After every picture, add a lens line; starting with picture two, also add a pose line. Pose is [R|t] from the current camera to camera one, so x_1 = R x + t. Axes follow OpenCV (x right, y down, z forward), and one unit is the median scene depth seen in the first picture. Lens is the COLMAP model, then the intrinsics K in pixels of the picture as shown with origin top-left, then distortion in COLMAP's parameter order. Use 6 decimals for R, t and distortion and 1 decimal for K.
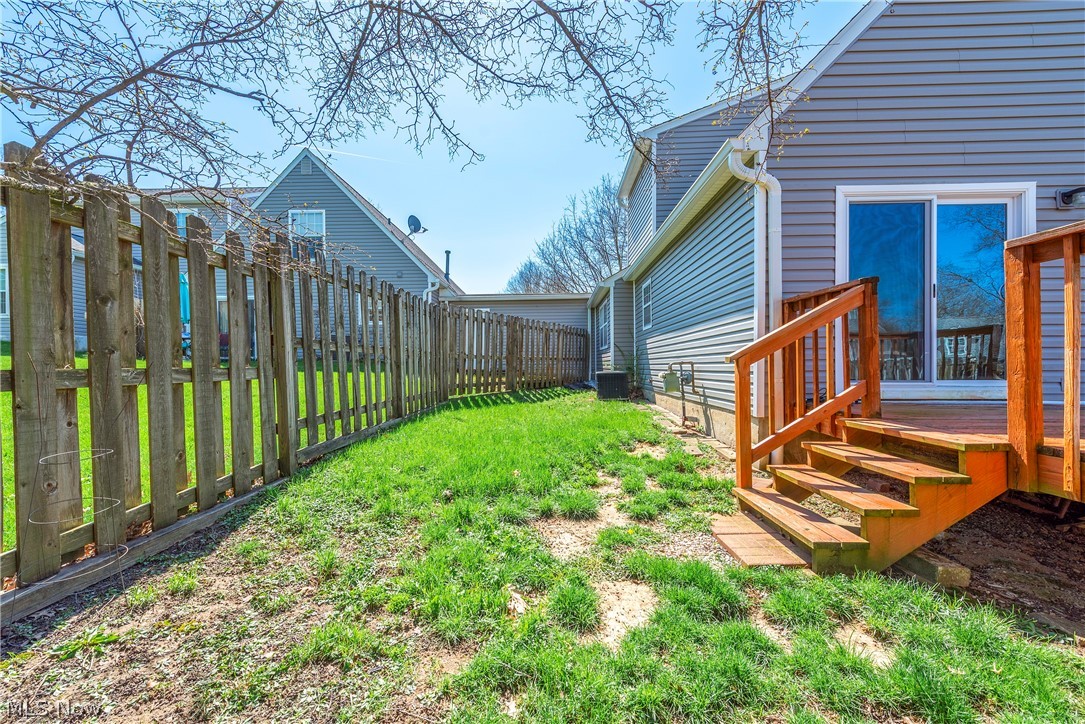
lens RADIAL K [[428.0, 0, 540.2], [0, 428.0, 367.2], [0, 0, 1]] dist [-0.002872, -0.000330]
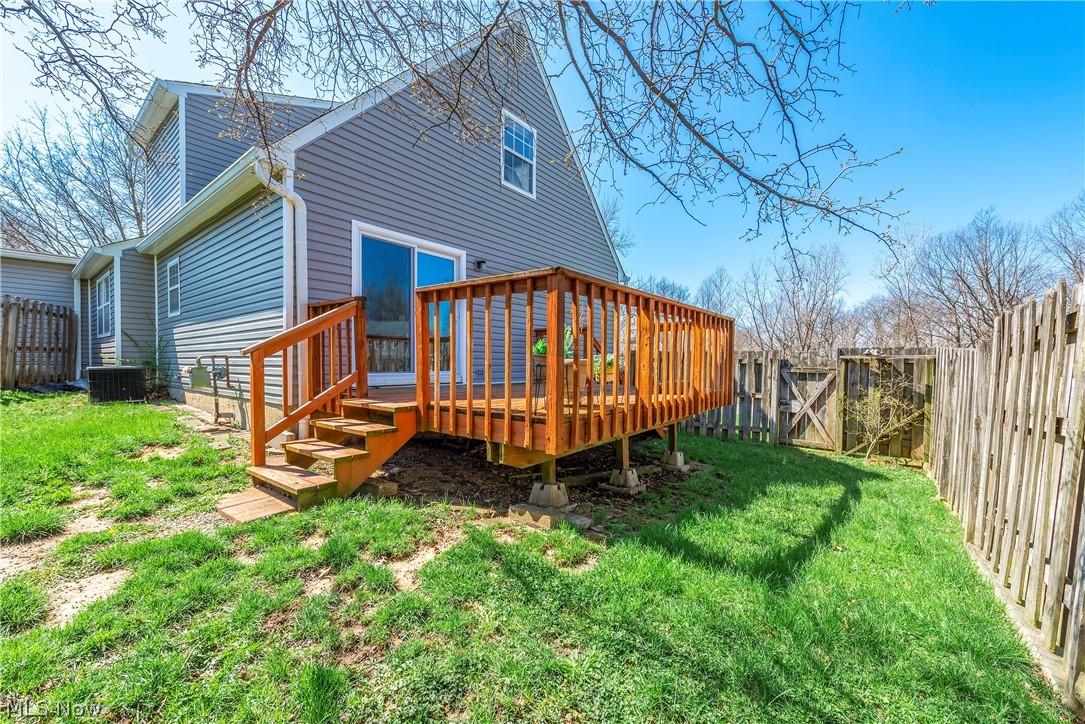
lens RADIAL K [[418.1, 0, 540.8], [0, 418.1, 369.6], [0, 0, 1]] dist [0.001078, -0.000162]
pose [[0.586613, -0.005591, 0.809848, 0.012365], [-0.006334, 0.999914, 0.011490, 0.005349], [-0.809842, -0.011870, 0.586527, -0.193244]]
